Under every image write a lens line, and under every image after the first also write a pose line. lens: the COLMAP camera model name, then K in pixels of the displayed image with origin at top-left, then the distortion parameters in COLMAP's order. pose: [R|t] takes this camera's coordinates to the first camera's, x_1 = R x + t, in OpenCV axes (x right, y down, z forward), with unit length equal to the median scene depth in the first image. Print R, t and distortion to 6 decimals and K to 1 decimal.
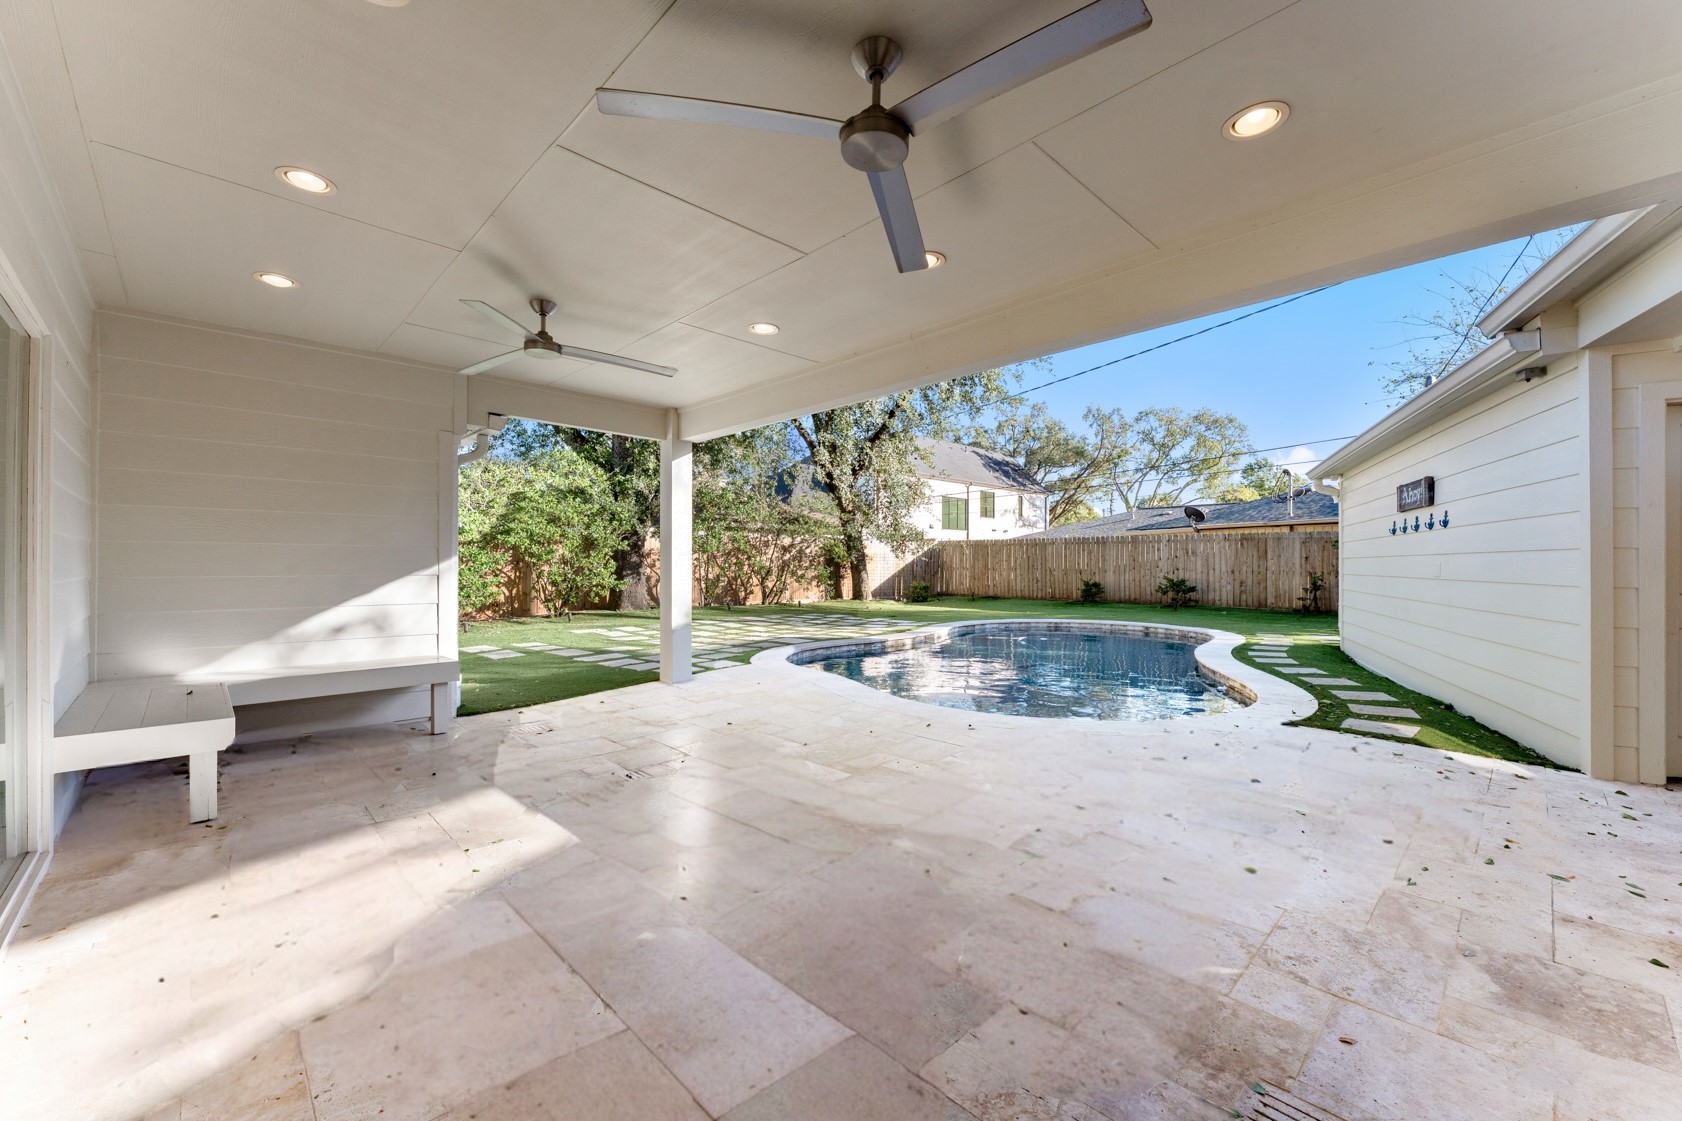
lens RADIAL K [[675.9, 0, 839.6], [0, 675.9, 561.4], [0, 0, 1]] dist [0.001734, 0.000046]
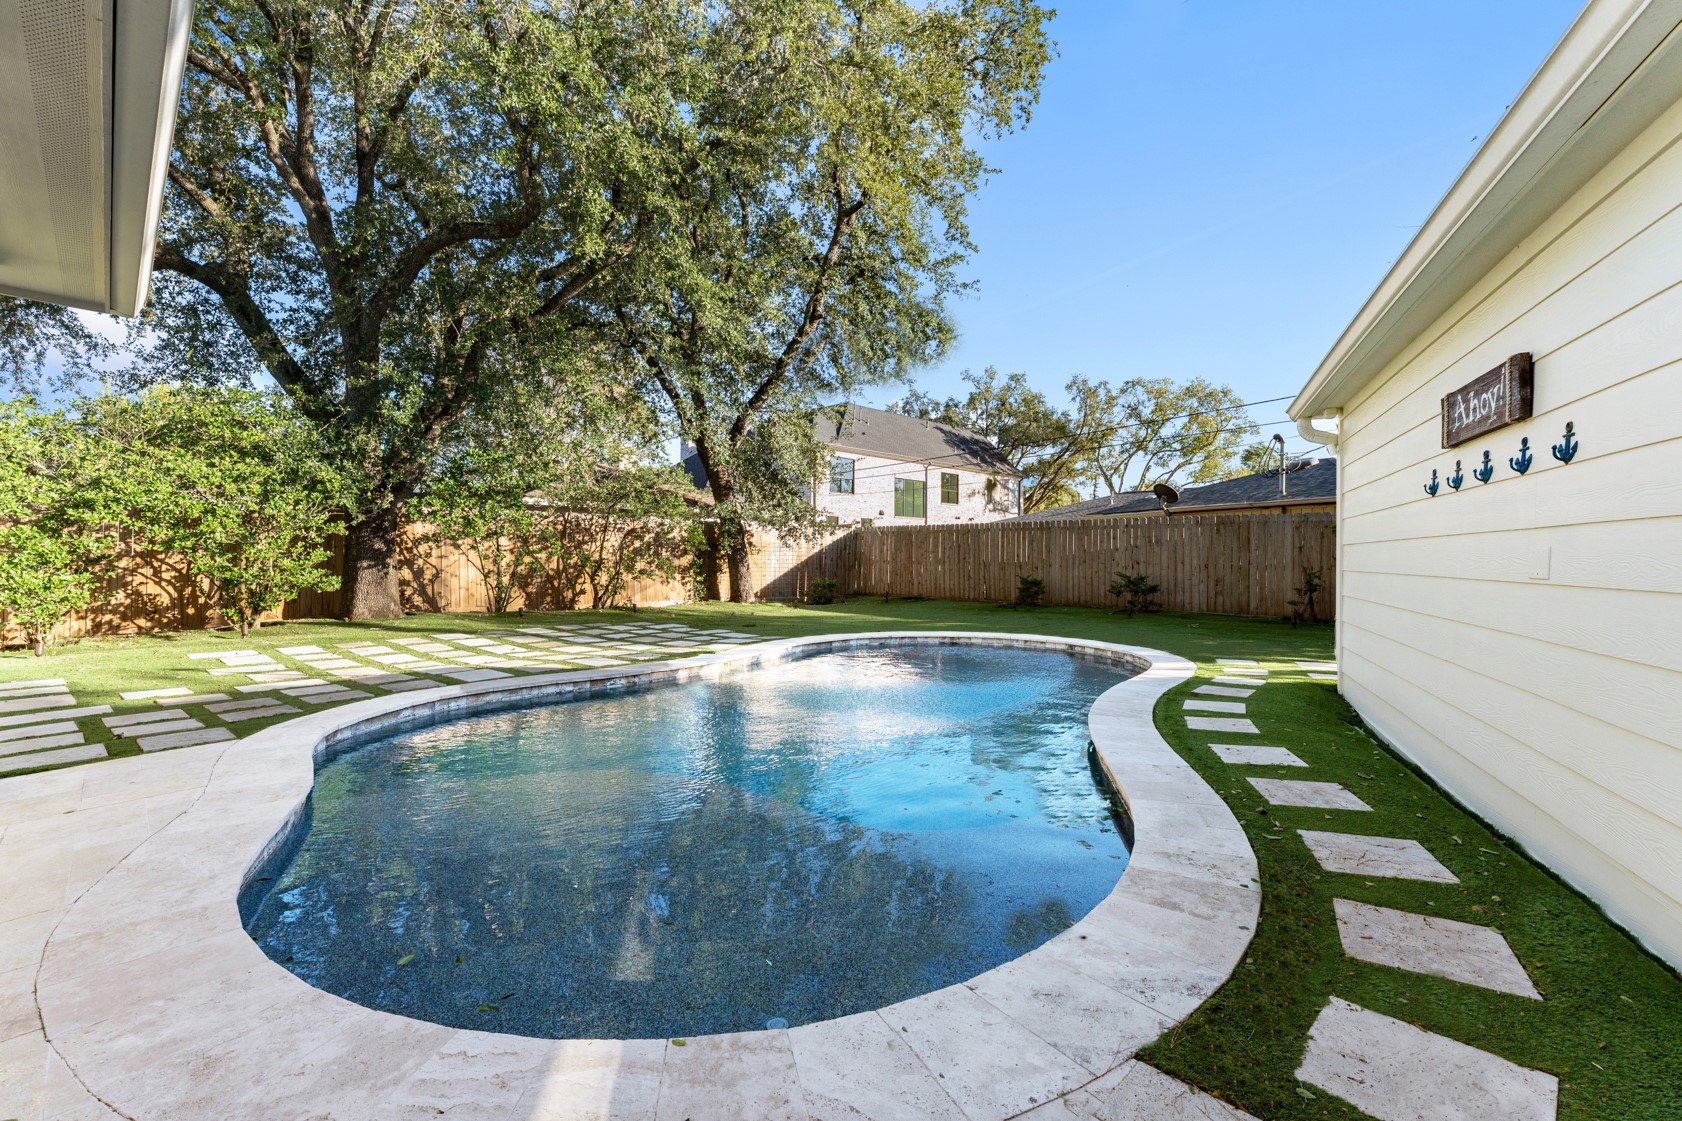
lens RADIAL K [[733.2, 0, 842.2], [0, 733.2, 563.2], [0, 0, 1]] dist [-0.003909, -0.000266]
pose [[0.999498, 0.003221, 0.031518, 0.119733], [-0.003612, 0.999917, 0.012360, 0.002508], [-0.031476, -0.012468, 0.999427, 0.155809]]
